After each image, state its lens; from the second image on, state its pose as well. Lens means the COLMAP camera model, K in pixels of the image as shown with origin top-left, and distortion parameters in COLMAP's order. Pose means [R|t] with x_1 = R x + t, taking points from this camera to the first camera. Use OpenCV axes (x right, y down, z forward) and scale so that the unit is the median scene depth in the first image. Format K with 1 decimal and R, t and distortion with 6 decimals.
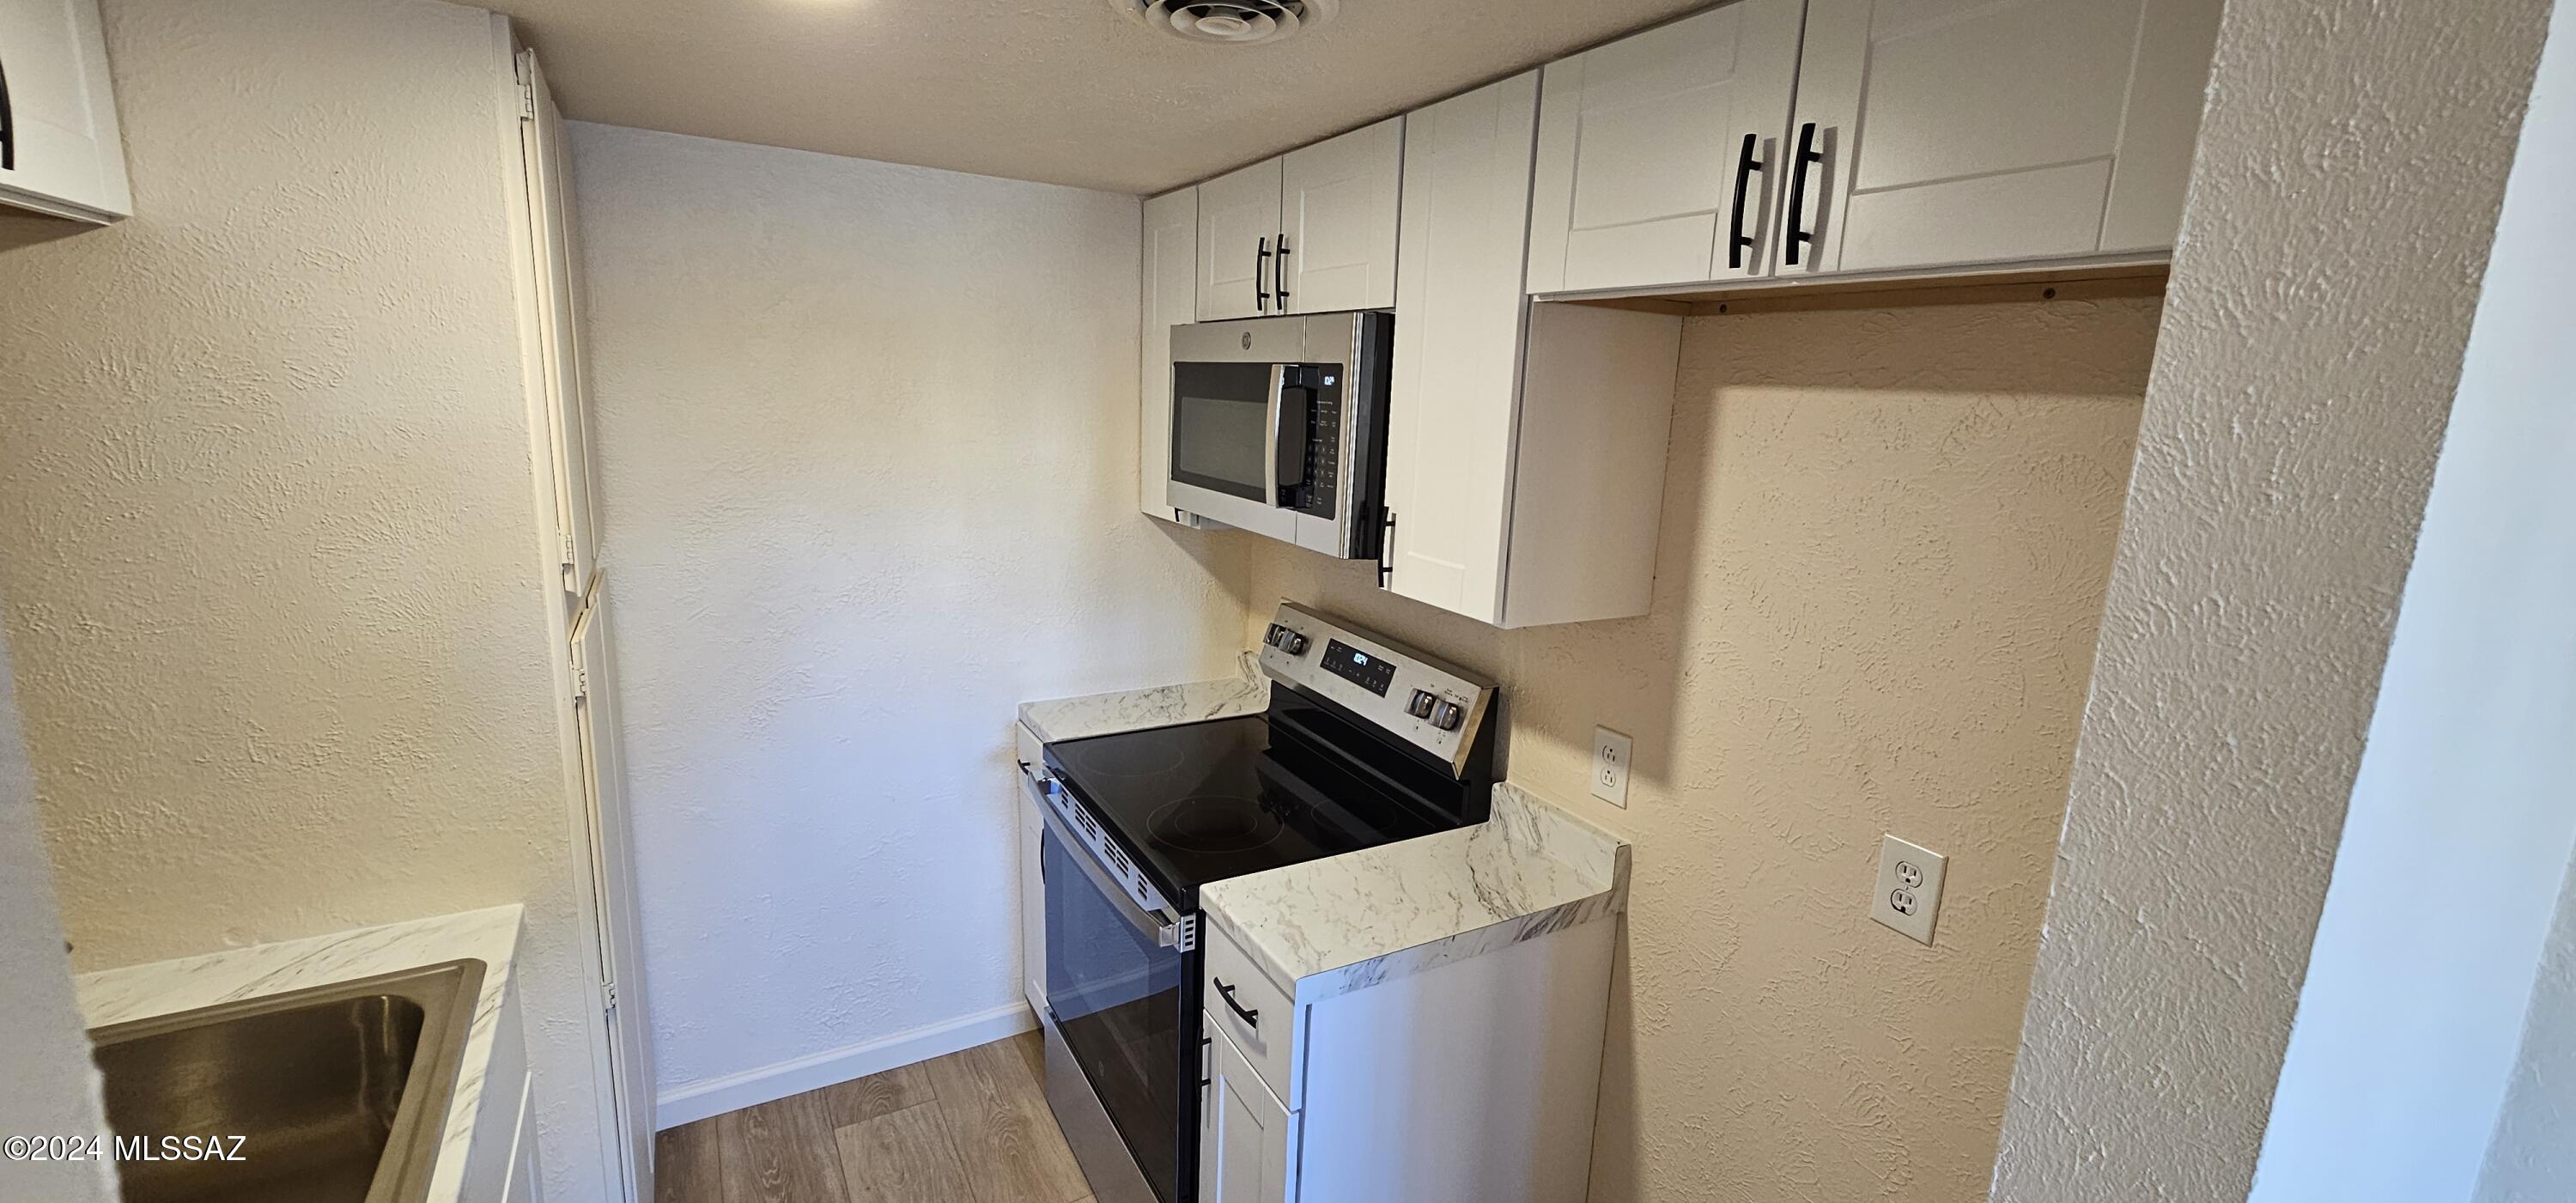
lens RADIAL K [[1068.1, 0, 1301.1], [0, 1068.1, 605.6], [0, 0, 1]] dist [-0.000519, -0.000336]
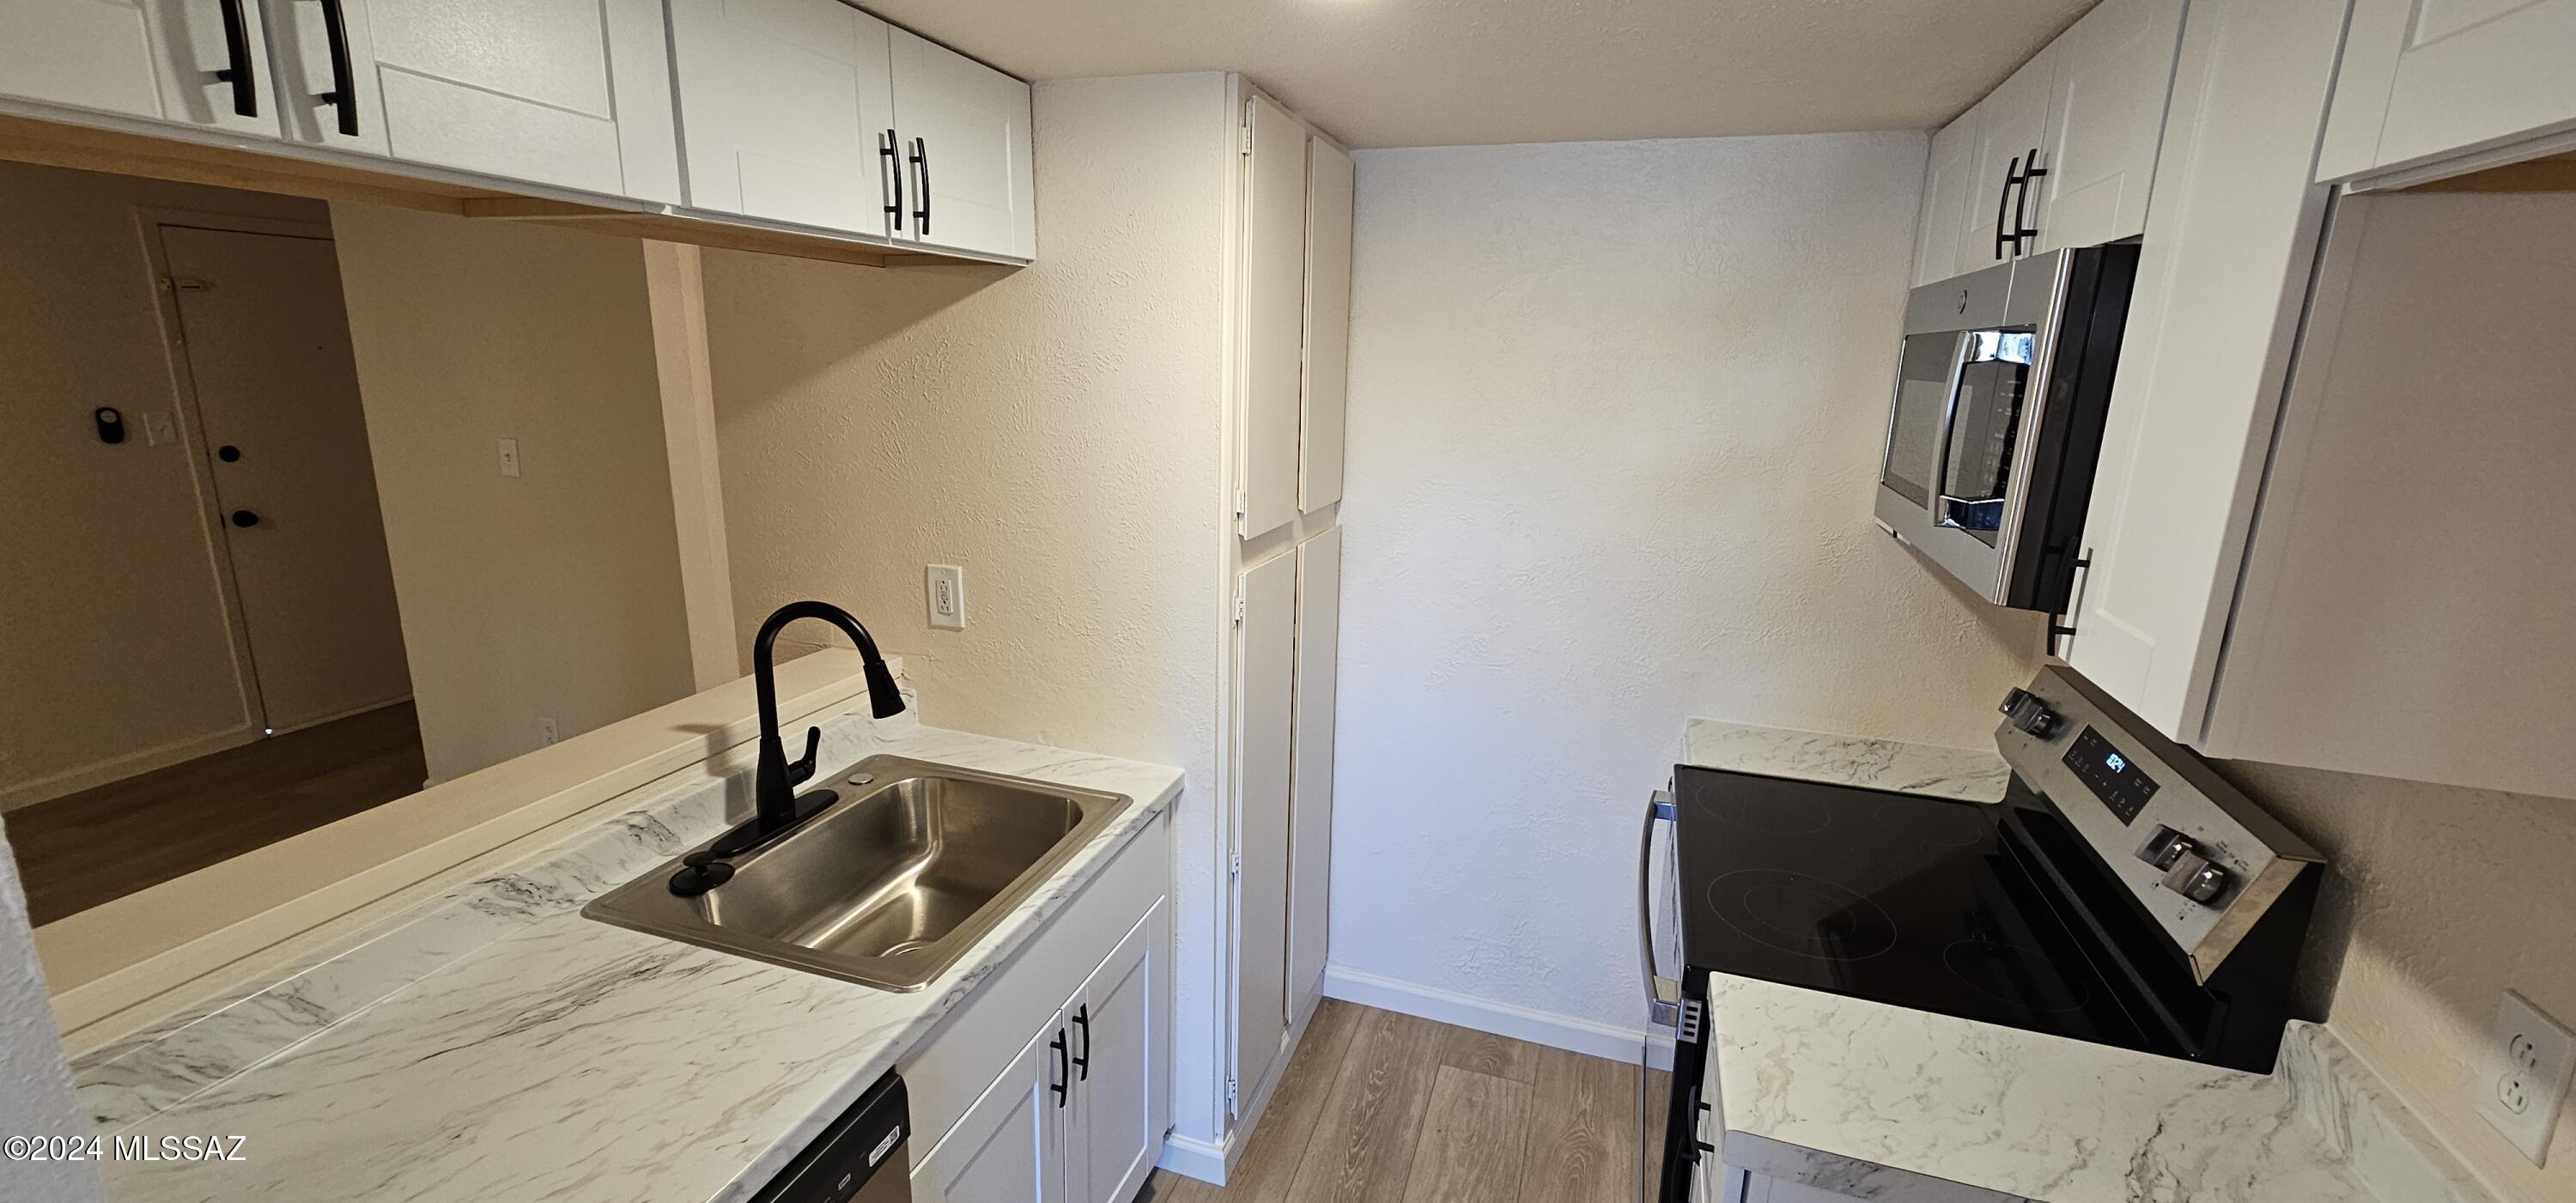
lens RADIAL K [[1062.1, 0, 1288.0], [0, 1062.1, 601.5], [0, 0, 1]] dist [0.003258, 0.000463]
pose [[0.658063, 0.148903, -0.738093, 0.219509], [-0.148159, 0.986694, 0.066961, -0.021407], [0.738242, 0.065291, 0.671368, 0.168618]]
